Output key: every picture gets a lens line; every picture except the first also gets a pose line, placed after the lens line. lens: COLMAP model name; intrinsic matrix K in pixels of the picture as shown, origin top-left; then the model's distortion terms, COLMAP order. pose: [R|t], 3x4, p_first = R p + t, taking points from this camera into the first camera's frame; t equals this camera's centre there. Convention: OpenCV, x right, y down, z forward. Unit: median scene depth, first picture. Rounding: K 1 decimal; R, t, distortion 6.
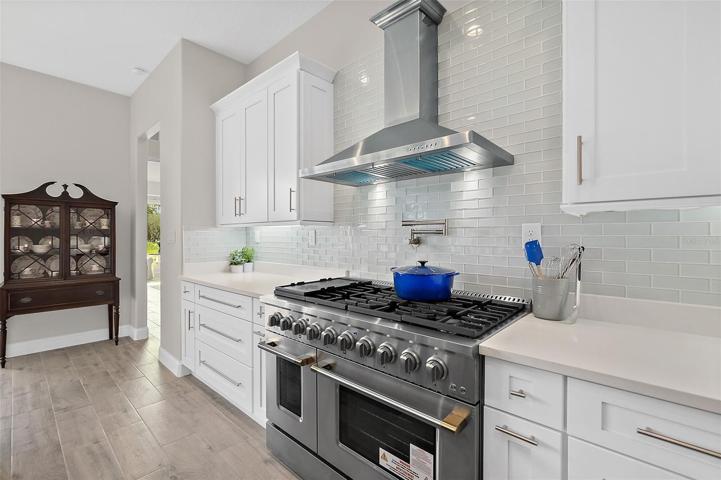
lens RADIAL K [[317.6, 0, 357.4], [0, 317.6, 235.6], [0, 0, 1]] dist [0.000705, 0.000227]
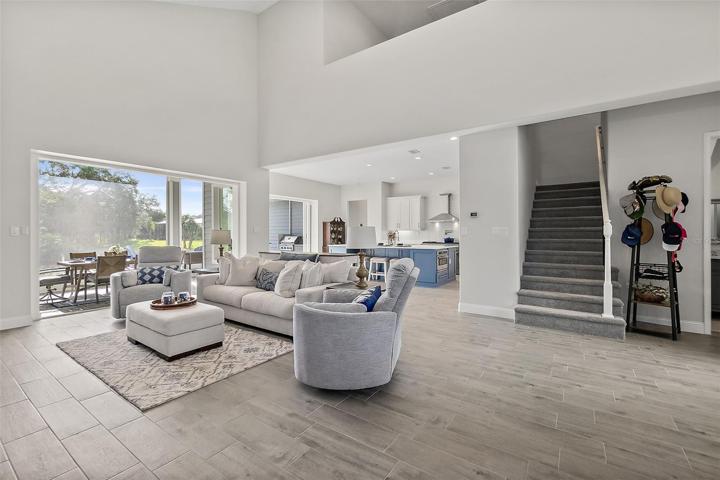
lens RADIAL K [[317.1, 0, 356.9], [0, 317.1, 235.6], [0, 0, 1]] dist [0.000705, 0.000227]
pose [[0.999801, 0.005362, 0.019199, -0.801507], [-0.005345, 0.999985, -0.000916, 0.030945], [-0.019204, 0.000813, 0.999815, -2.442289]]
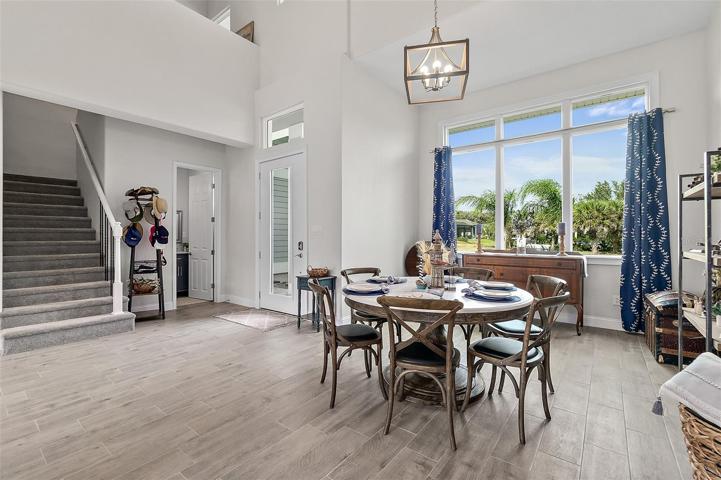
lens RADIAL K [[320.6, 0, 351.9], [0, 320.6, 235.4], [0, 0, 1]] dist [-0.003411, -0.000169]
pose [[0.042984, 0.008259, 0.999042, -1.085166], [0.003829, 0.999957, -0.008432, 0.033143], [-0.999068, 0.004188, 0.042951, -2.231724]]
